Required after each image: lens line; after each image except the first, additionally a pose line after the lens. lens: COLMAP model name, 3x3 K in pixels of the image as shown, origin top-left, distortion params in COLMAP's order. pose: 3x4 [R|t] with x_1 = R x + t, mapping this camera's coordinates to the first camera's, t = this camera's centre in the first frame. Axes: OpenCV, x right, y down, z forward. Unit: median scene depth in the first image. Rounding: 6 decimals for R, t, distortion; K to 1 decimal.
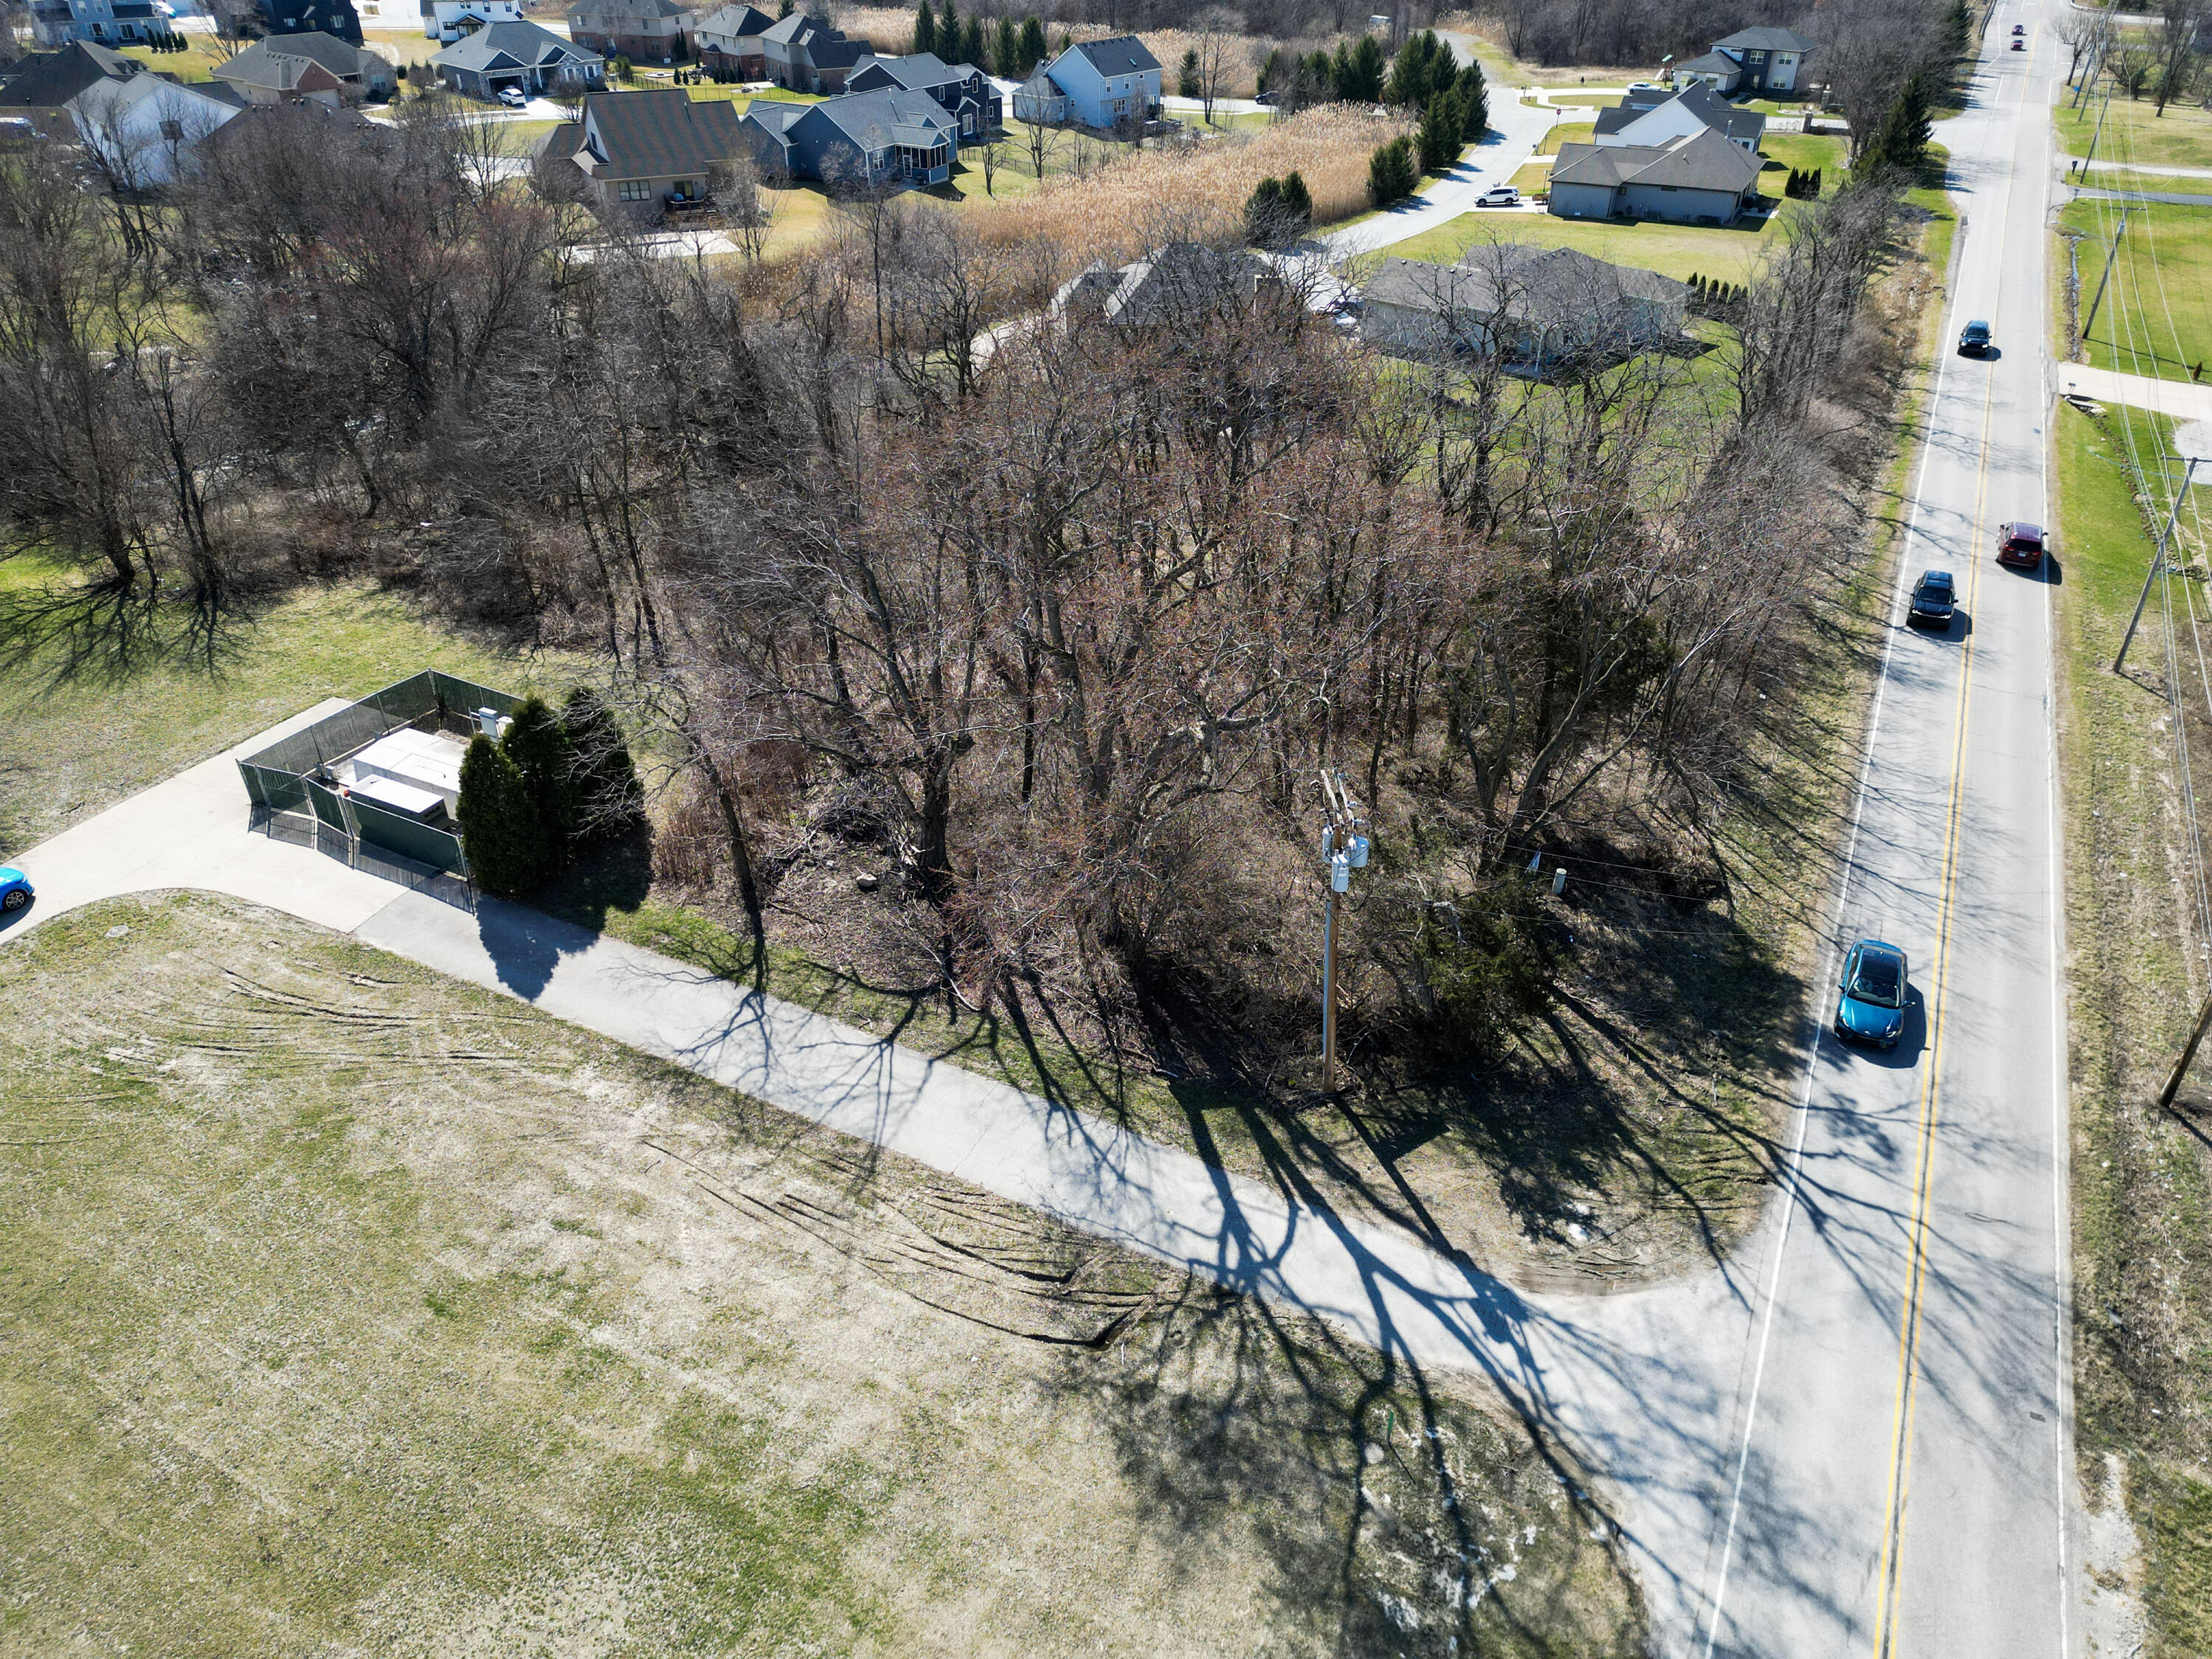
lens RADIAL K [[1547.5, 0, 1097.1], [0, 1547.5, 823.8], [0, 0, 1]] dist [0.063117, -0.048405]
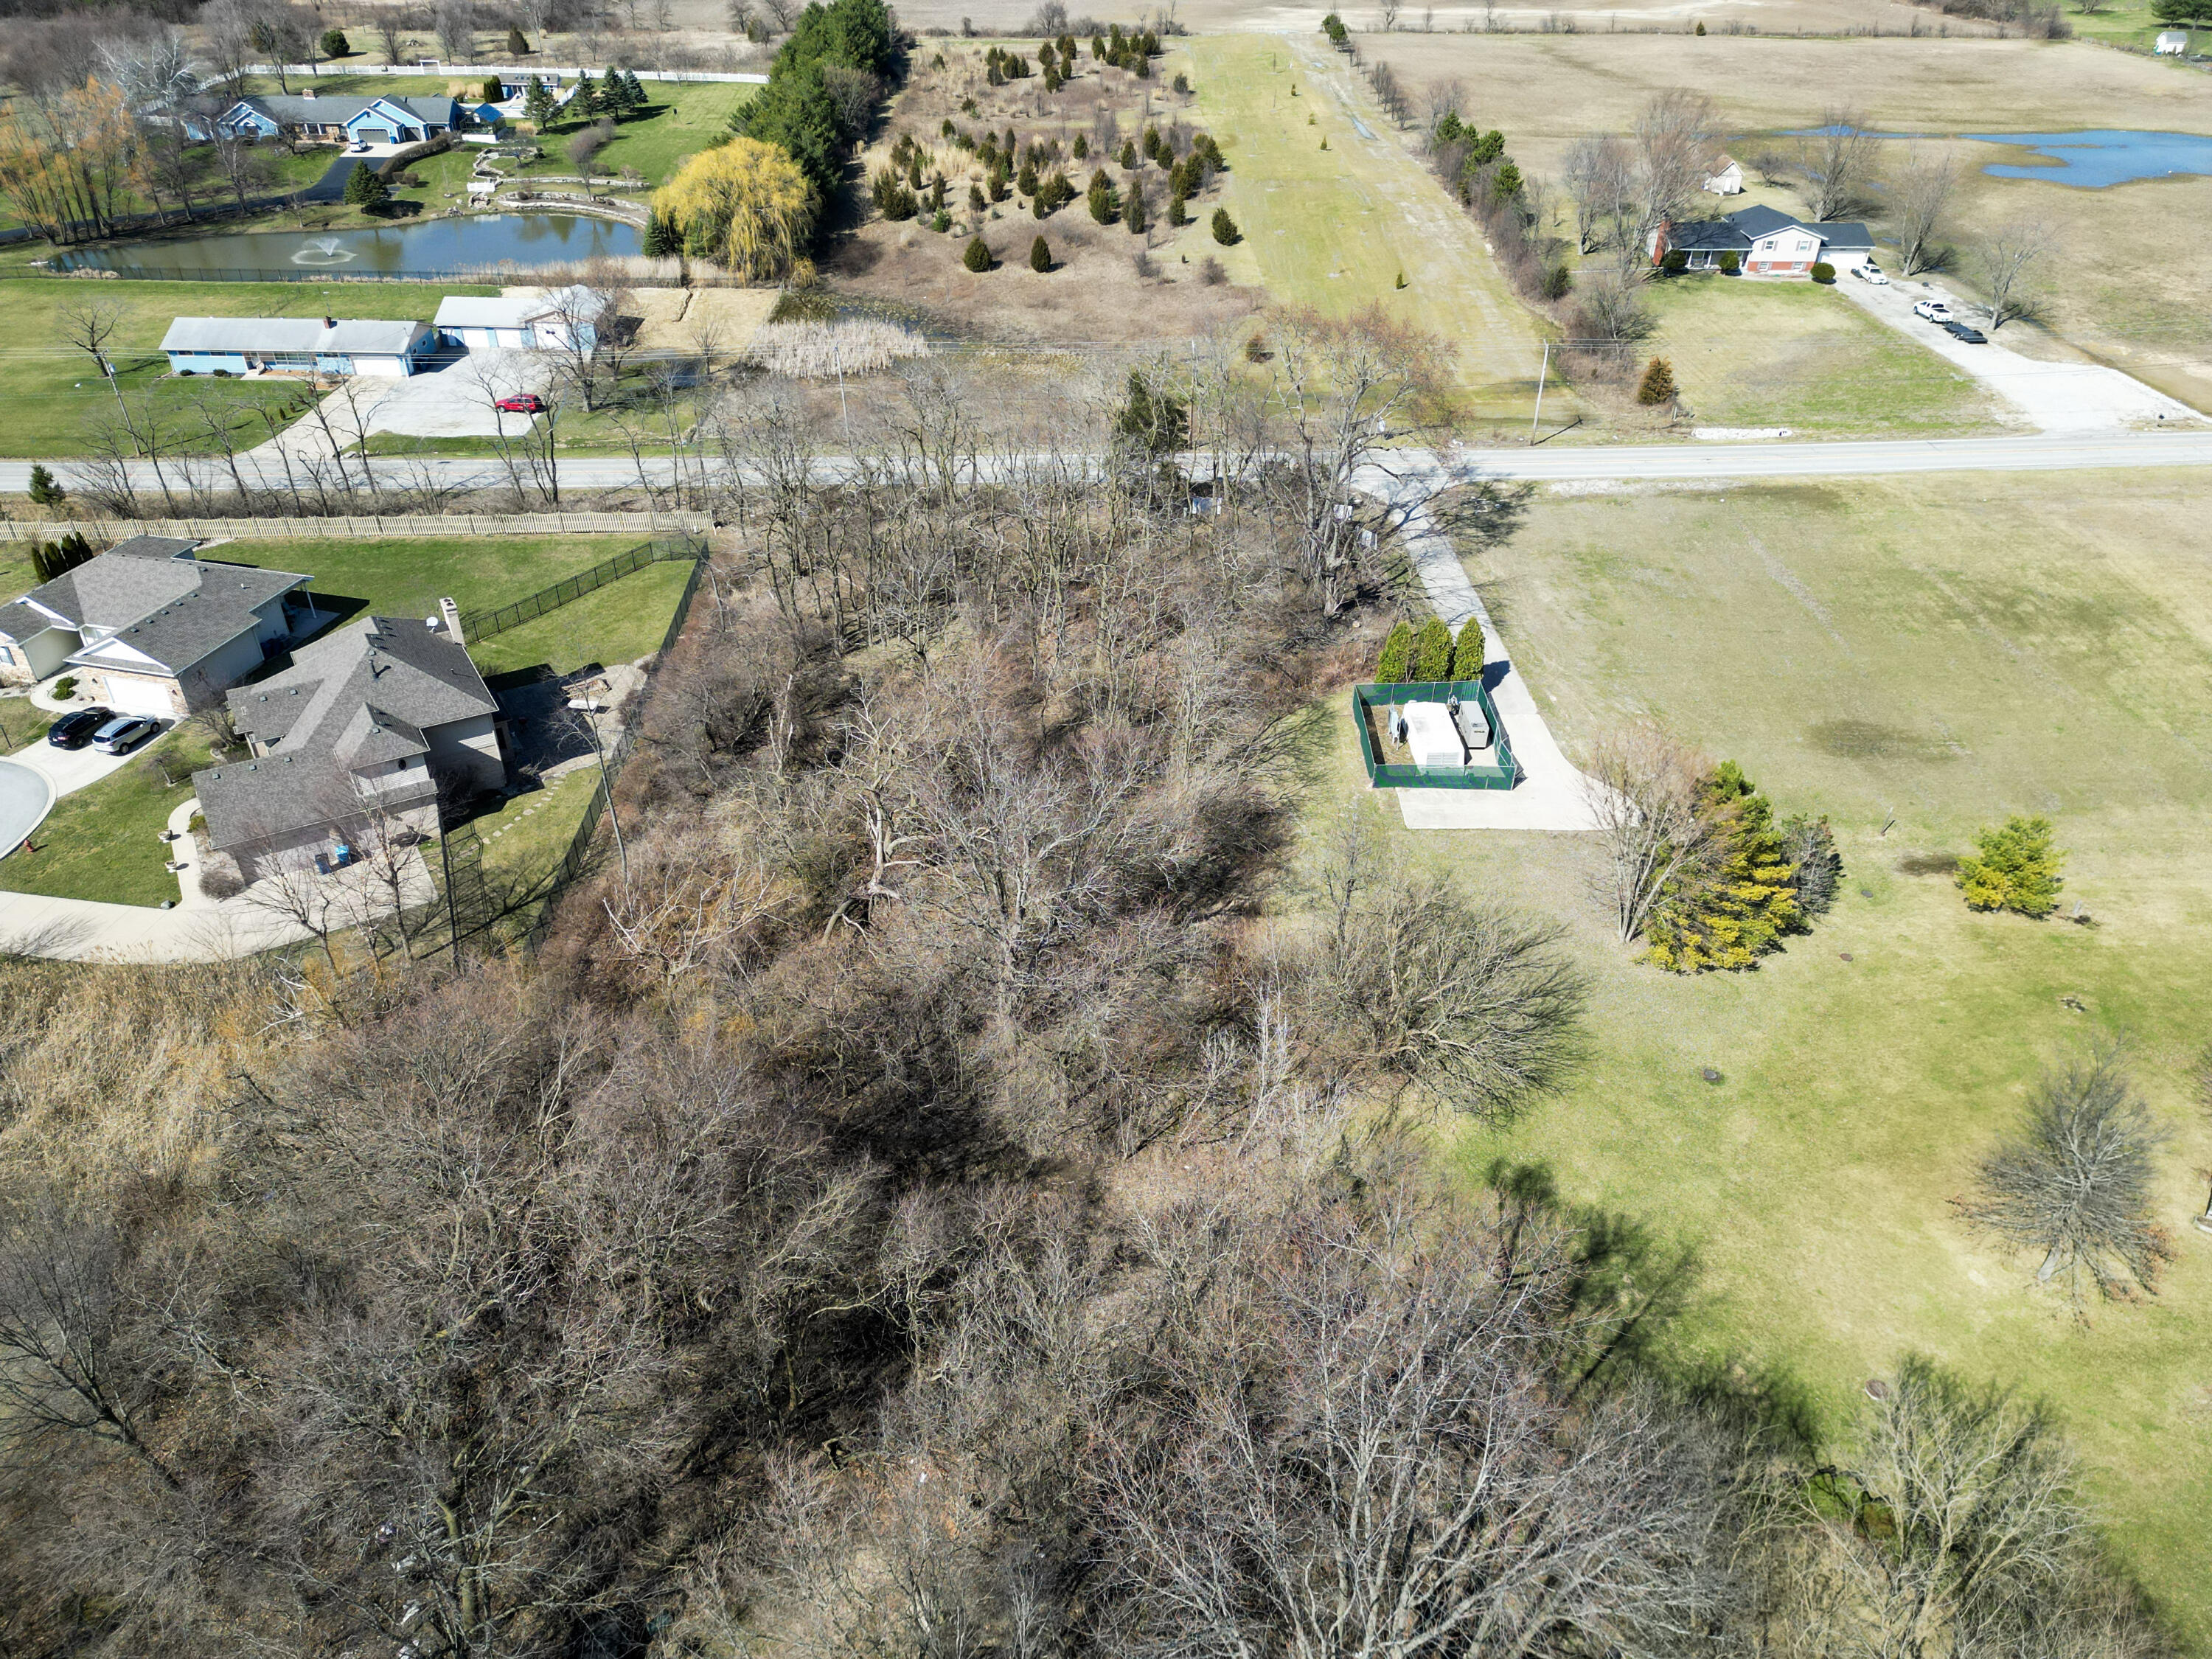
lens RADIAL K [[1547.5, 0, 1115.2], [0, 1547.5, 826.9], [0, 0, 1]] dist [0.063117, -0.048405]
pose [[-0.475663, -0.503515, 0.721261, -1.631439], [0.462450, 0.554354, 0.691976, -1.403524], [-0.748254, 0.662695, -0.030835, 1.462858]]
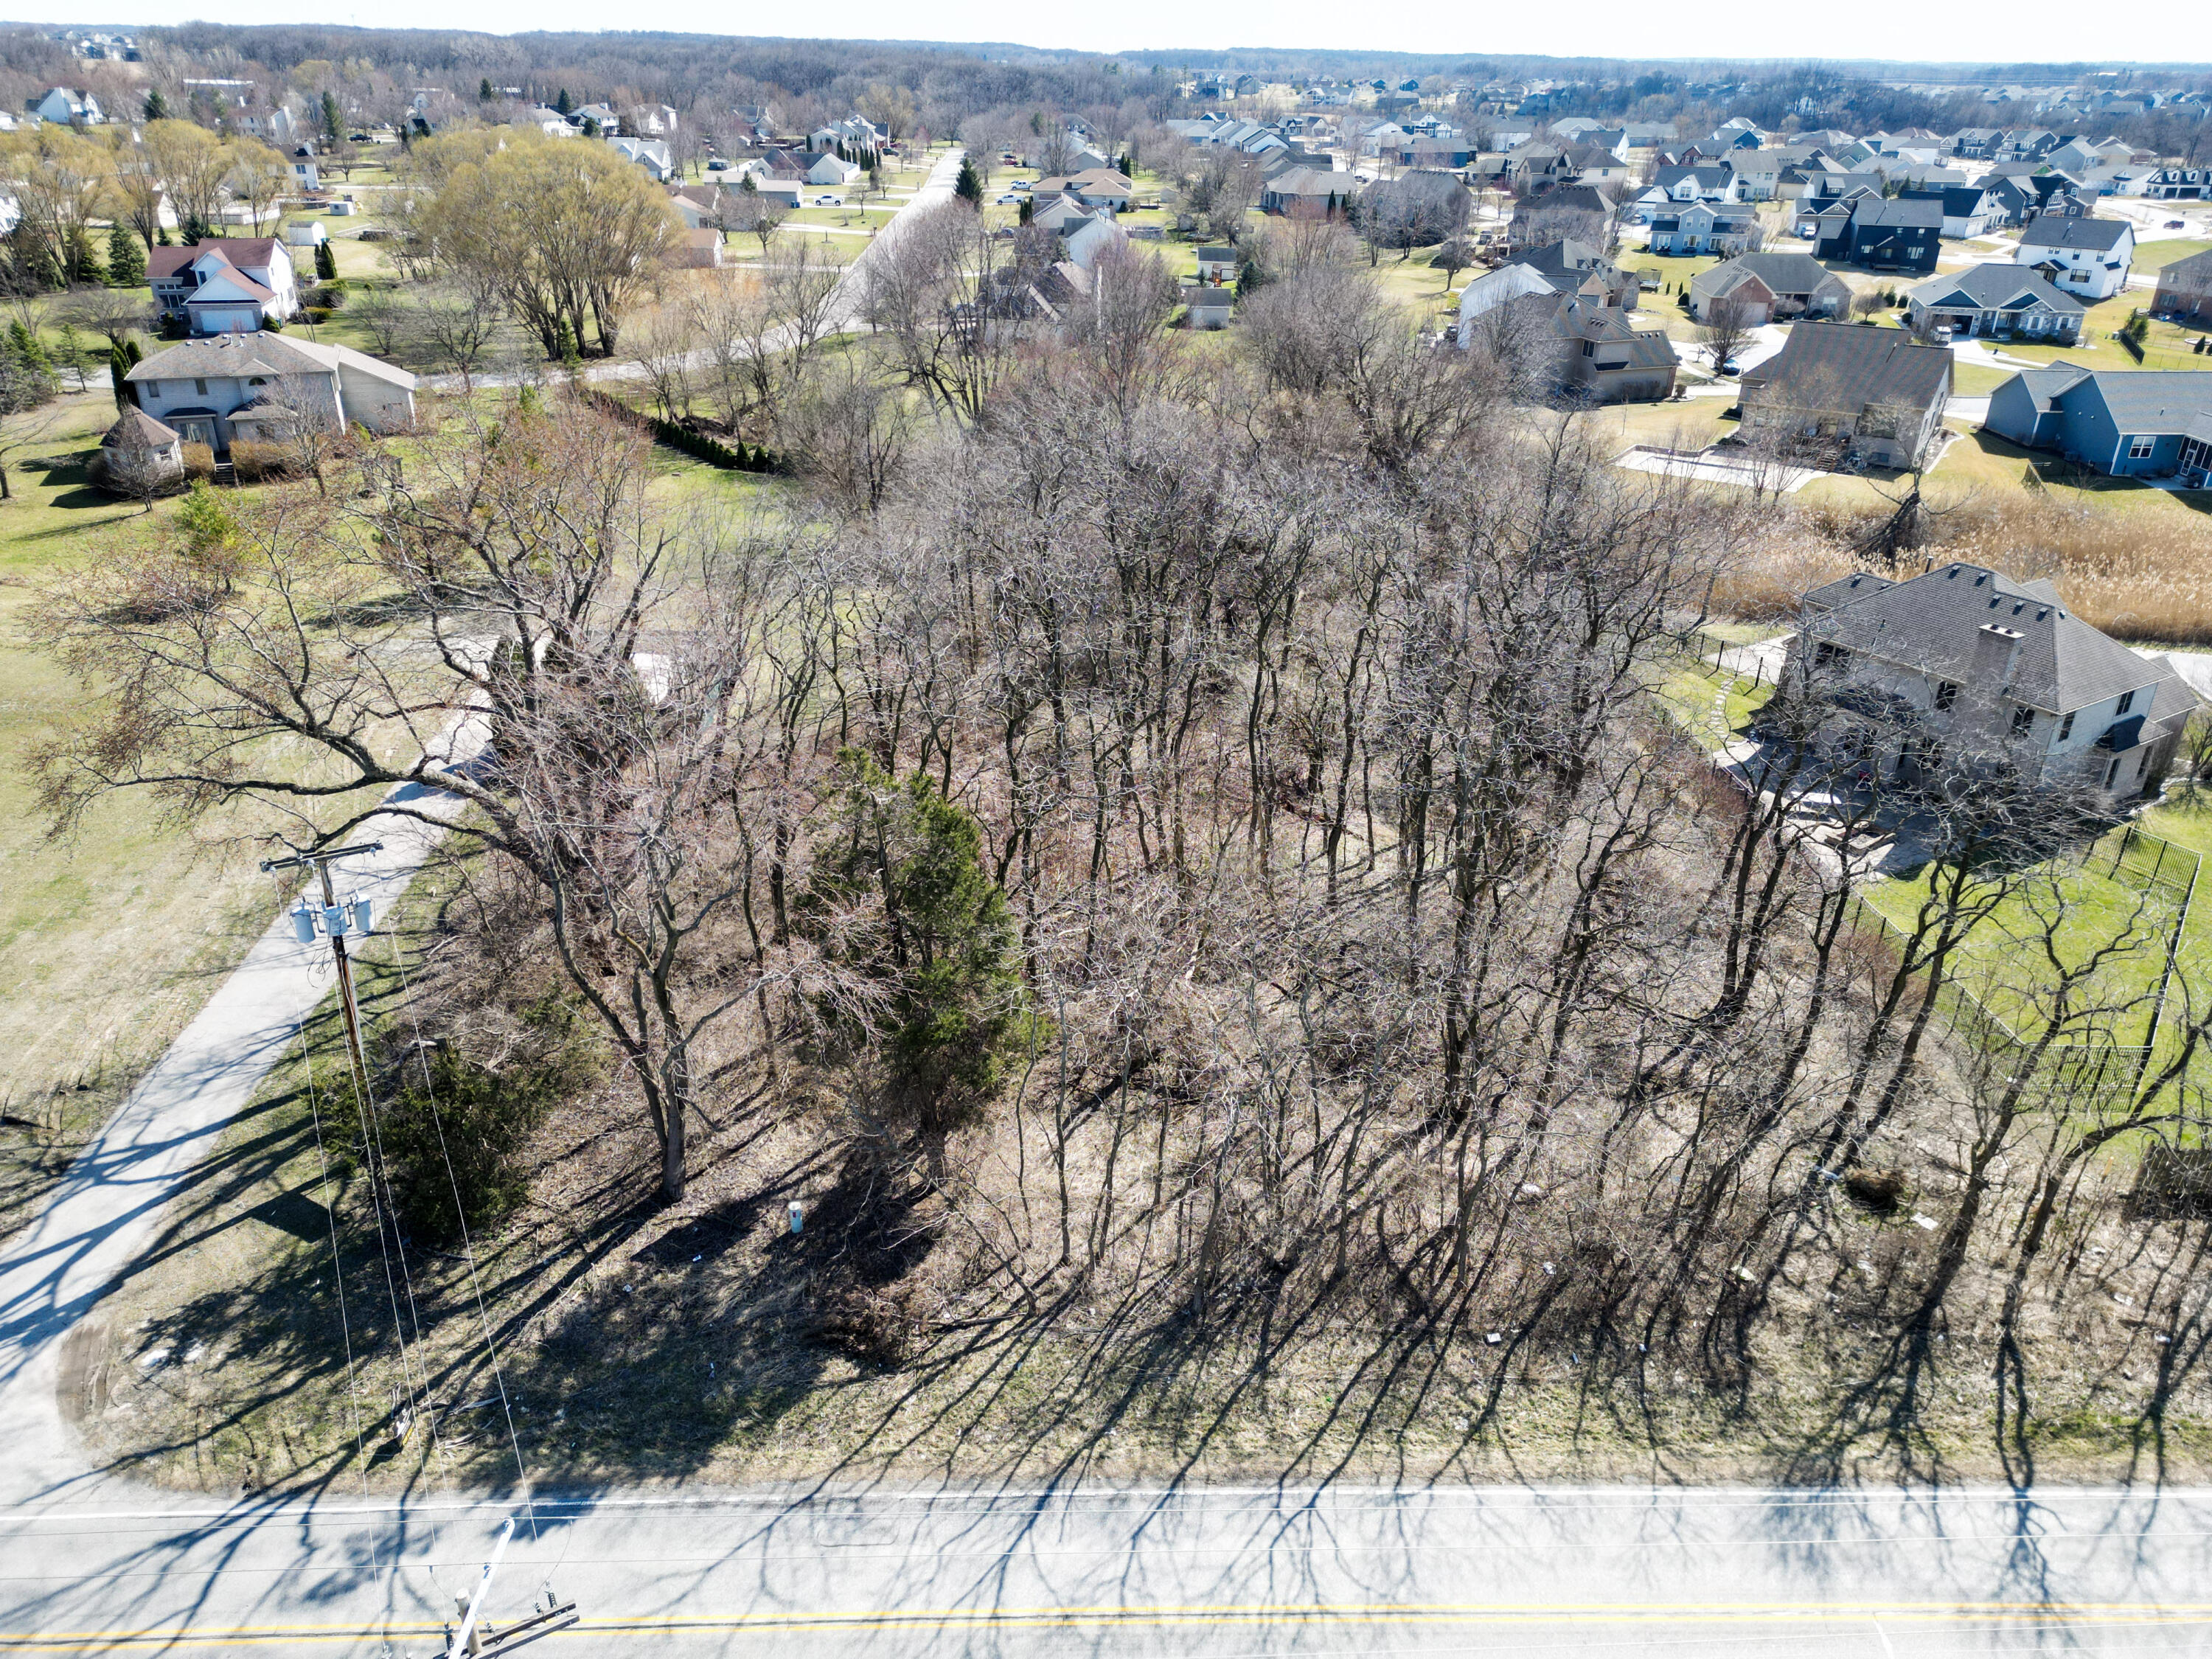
lens RADIAL K [[1547.5, 0, 1111.3], [0, 1547.5, 814.8], [0, 0, 1]] dist [0.063117, -0.048405]
pose [[0.487447, 0.384425, -0.783973, 0.913075], [-0.484256, 0.866148, 0.123627, -0.316391], [0.726562, 0.319381, 0.608361, 0.555677]]
